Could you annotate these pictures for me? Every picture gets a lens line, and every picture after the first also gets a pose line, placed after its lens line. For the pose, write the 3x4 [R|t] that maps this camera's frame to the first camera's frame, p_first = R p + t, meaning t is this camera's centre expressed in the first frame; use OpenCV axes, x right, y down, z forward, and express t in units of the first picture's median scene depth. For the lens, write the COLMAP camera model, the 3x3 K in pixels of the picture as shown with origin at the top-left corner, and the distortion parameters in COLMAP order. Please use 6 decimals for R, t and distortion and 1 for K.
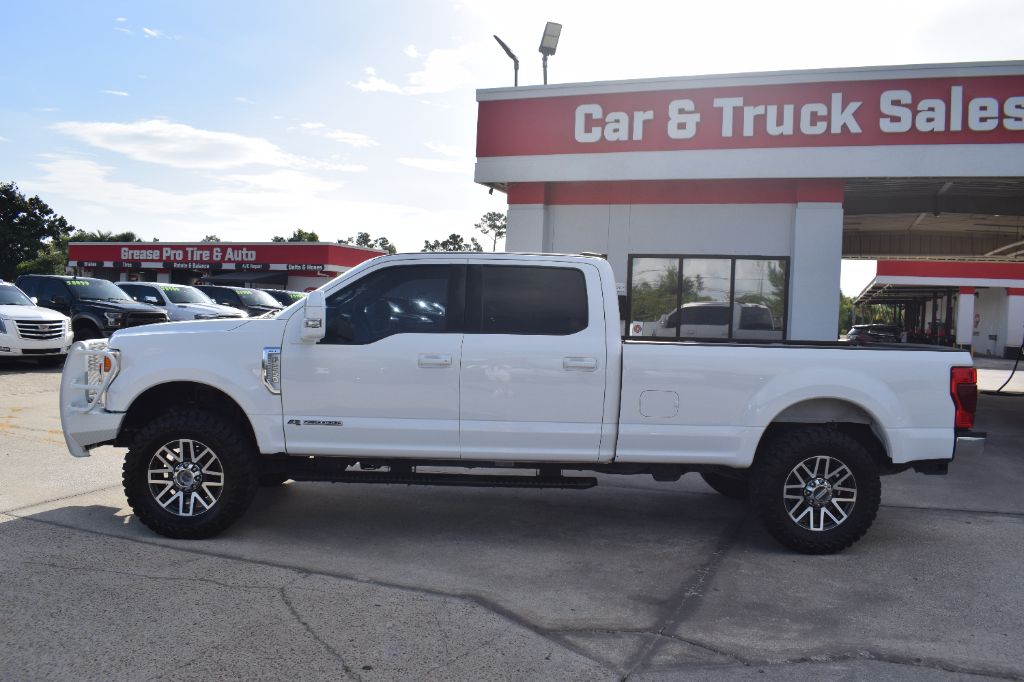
lens RADIAL K [[805.4, 0, 520.6], [0, 805.4, 339.6], [0, 0, 1]] dist [-0.094639, 0.010794]
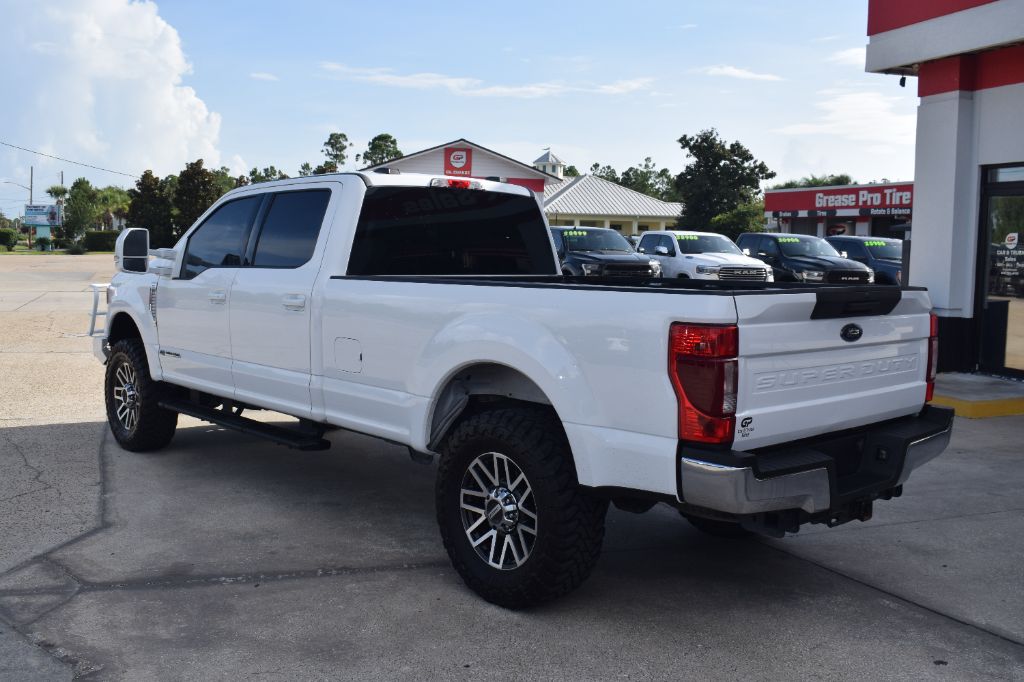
lens RADIAL K [[996.5, 0, 512.0], [0, 996.5, 341.0], [0, 0, 1]] dist [-0.068750, -0.006797]
pose [[0.645874, 0.046456, -0.762029, 0.948050], [-0.019706, 0.998829, 0.044191, 0.019012], [0.763189, -0.013525, 0.646033, 0.463155]]
